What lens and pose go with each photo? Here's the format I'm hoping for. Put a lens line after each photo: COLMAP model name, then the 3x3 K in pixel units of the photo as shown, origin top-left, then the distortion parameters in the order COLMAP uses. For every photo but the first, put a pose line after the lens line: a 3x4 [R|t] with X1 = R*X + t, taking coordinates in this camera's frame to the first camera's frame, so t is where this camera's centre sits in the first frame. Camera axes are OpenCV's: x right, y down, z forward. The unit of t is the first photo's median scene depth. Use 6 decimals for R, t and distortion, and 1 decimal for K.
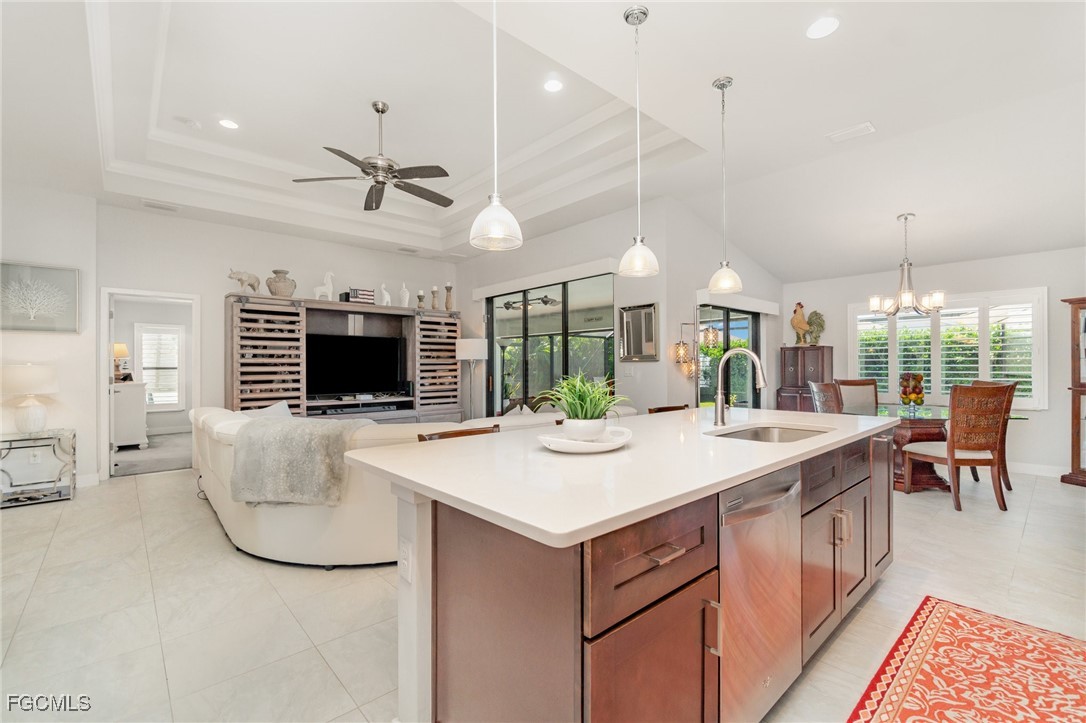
lens RADIAL K [[474.7, 0, 543.8], [0, 474.7, 364.0], [0, 0, 1]] dist [0.002137, 0.000227]
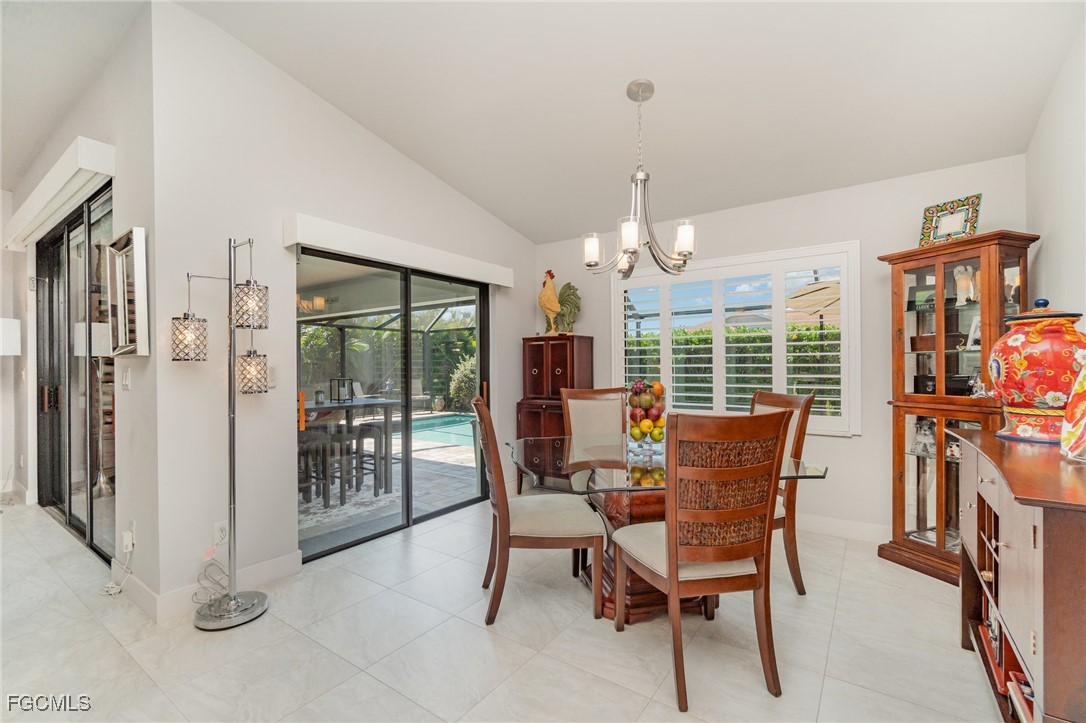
lens RADIAL K [[474.7, 0, 539.7], [0, 474.7, 363.8], [0, 0, 1]] dist [0.002137, 0.000227]
pose [[0.977231, -0.005271, 0.212113, 0.390179], [0.004851, 0.999985, 0.002503, -0.000940], [-0.212123, -0.001417, 0.977242, 0.362718]]
